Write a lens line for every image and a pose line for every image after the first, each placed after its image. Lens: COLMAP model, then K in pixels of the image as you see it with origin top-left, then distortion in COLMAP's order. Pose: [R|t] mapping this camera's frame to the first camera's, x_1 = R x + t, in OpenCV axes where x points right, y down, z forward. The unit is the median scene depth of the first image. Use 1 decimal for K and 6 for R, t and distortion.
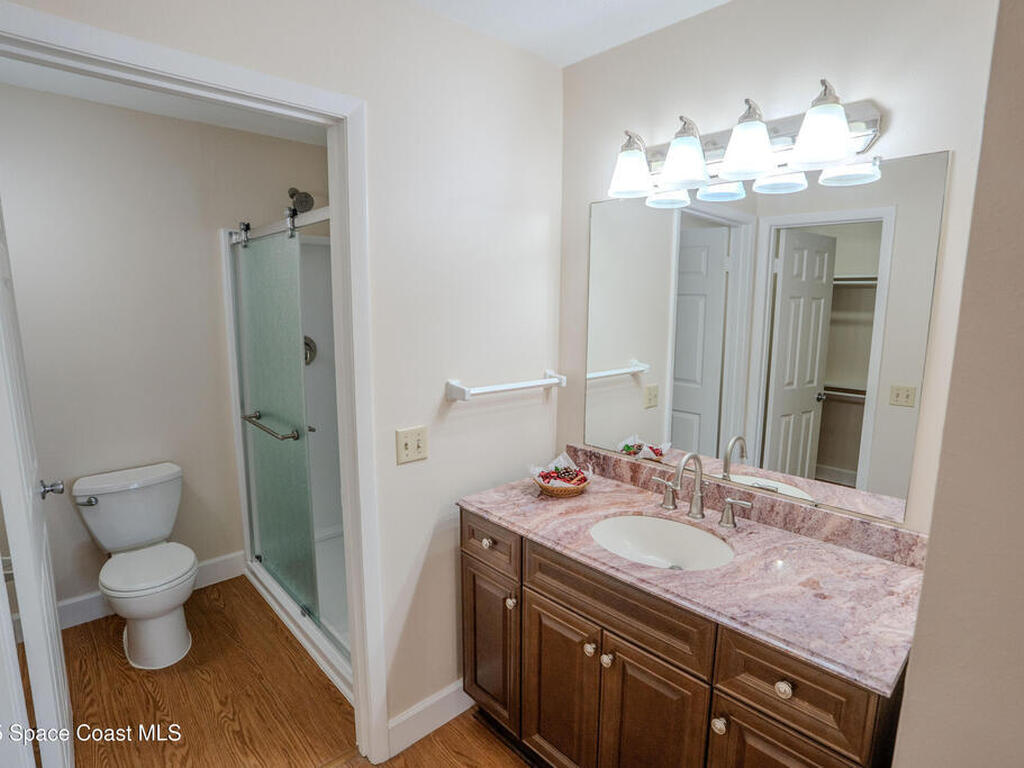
lens RADIAL K [[540.3, 0, 512.0], [0, 540.3, 384.0], [0, 0, 1]] dist [-0.068903, 0.027975]
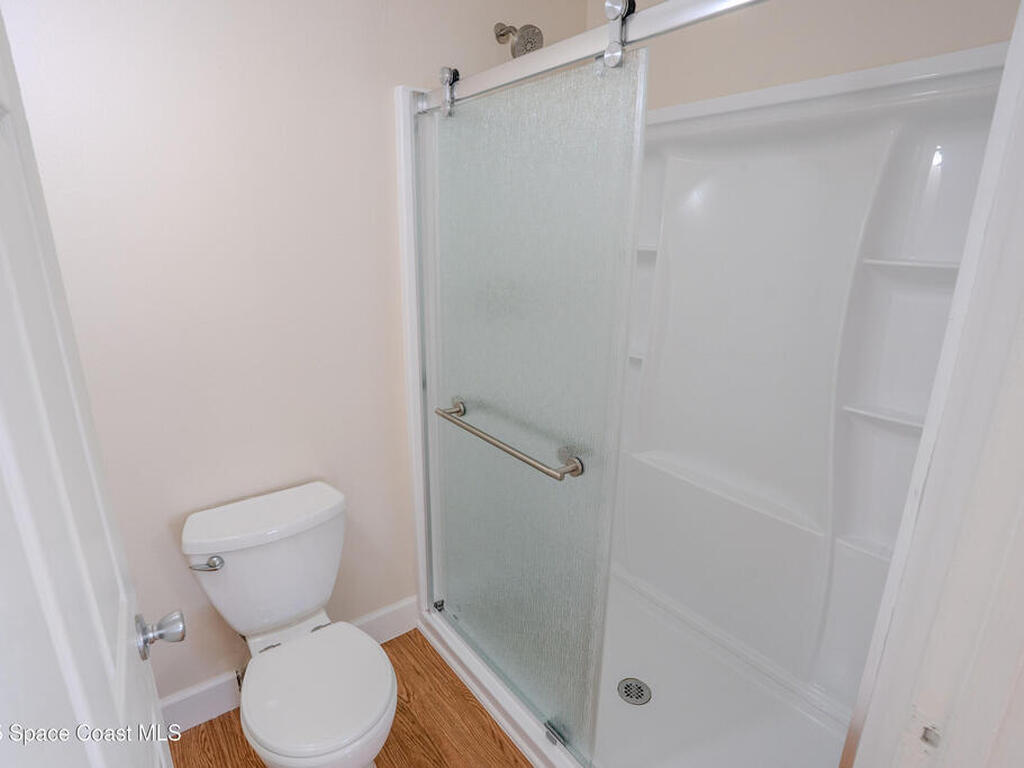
lens RADIAL K [[540.3, 0, 512.0], [0, 540.3, 384.0], [0, 0, 1]] dist [-0.068903, 0.027975]
pose [[0.995119, 0.029422, -0.094196, -0.384468], [-0.017845, 0.992436, 0.121463, -0.046916], [0.097057, -0.119189, 0.988116, 0.428801]]
